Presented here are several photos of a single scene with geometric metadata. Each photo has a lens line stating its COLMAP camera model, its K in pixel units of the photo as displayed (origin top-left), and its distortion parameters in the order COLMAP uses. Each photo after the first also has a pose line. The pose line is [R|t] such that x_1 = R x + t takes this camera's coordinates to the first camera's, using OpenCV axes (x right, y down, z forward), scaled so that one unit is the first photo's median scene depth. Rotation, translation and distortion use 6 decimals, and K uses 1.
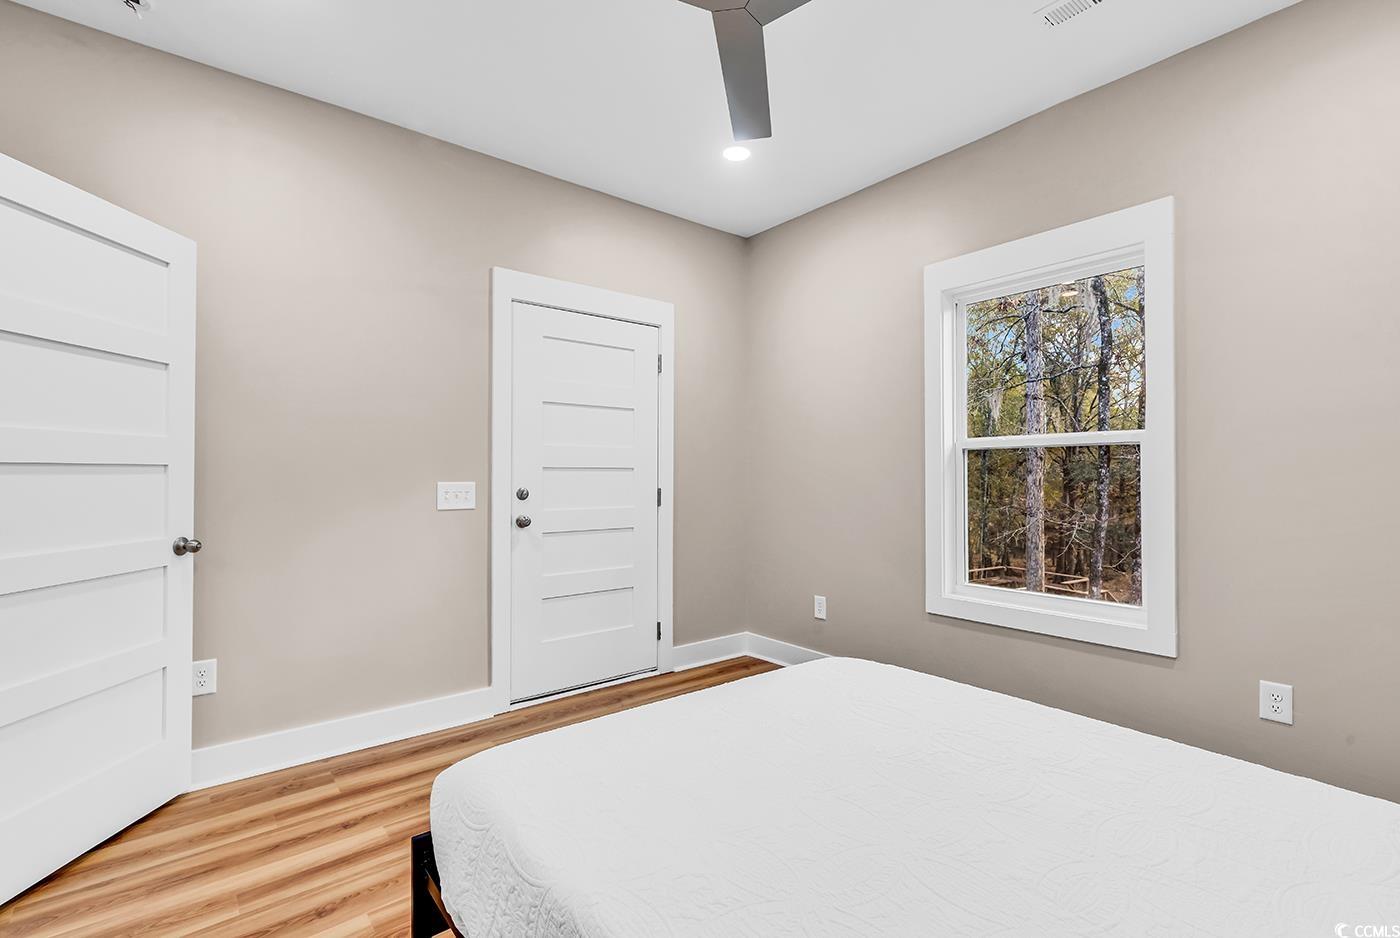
lens RADIAL K [[626.4, 0, 700.0], [0, 626.4, 469.0], [0, 0, 1]] dist [0.001681, 0.000111]
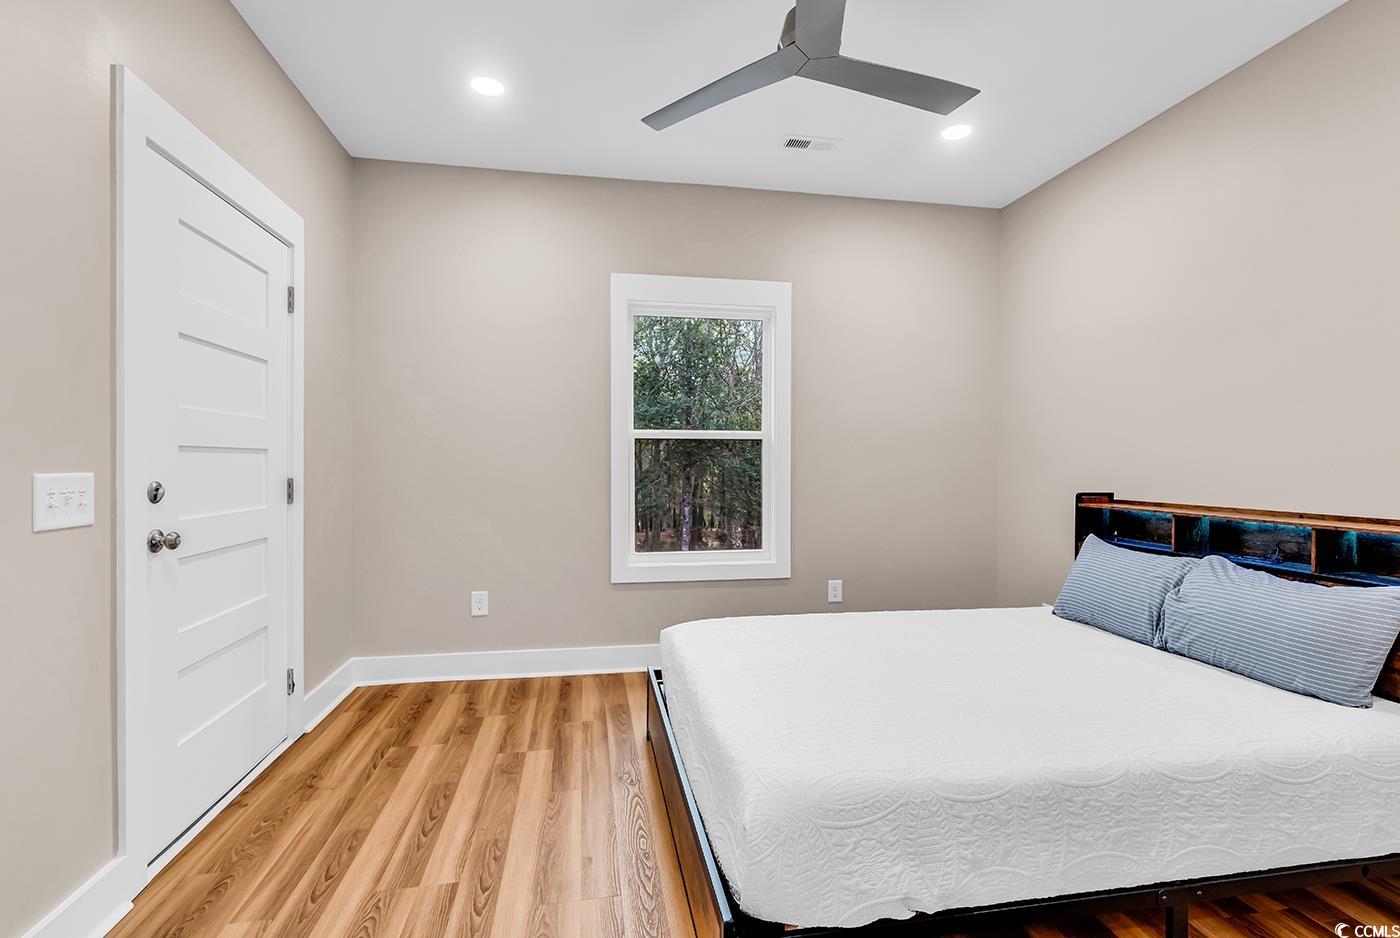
lens RADIAL K [[642.4, 0, 702.8], [0, 642.4, 461.2], [0, 0, 1]] dist [0.000919, -0.000101]
pose [[0.488494, 0.003250, 0.872561, -0.573874], [-0.014969, 0.999877, 0.004656, 0.001788], [-0.872439, -0.015336, 0.488483, 0.306192]]
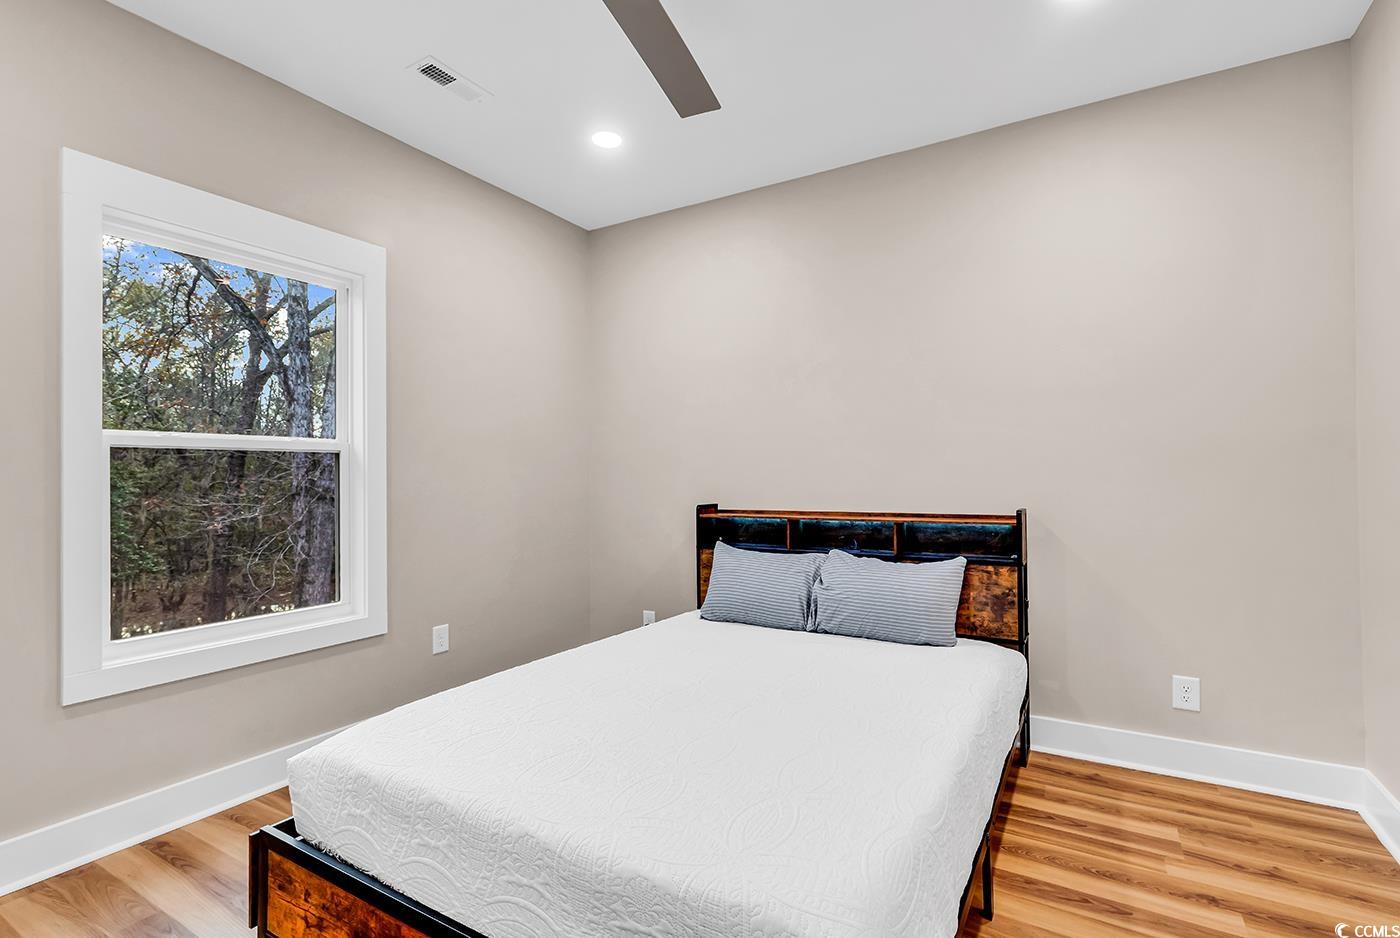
lens RADIAL K [[642.4, 0, 702.8], [0, 642.4, 461.2], [0, 0, 1]] dist [0.000919, -0.000101]
pose [[-0.344243, 0.025929, 0.938522, -0.463174], [-0.003238, 0.999580, -0.028804, 0.003286], [-0.938875, -0.012954, -0.344015, 0.647496]]
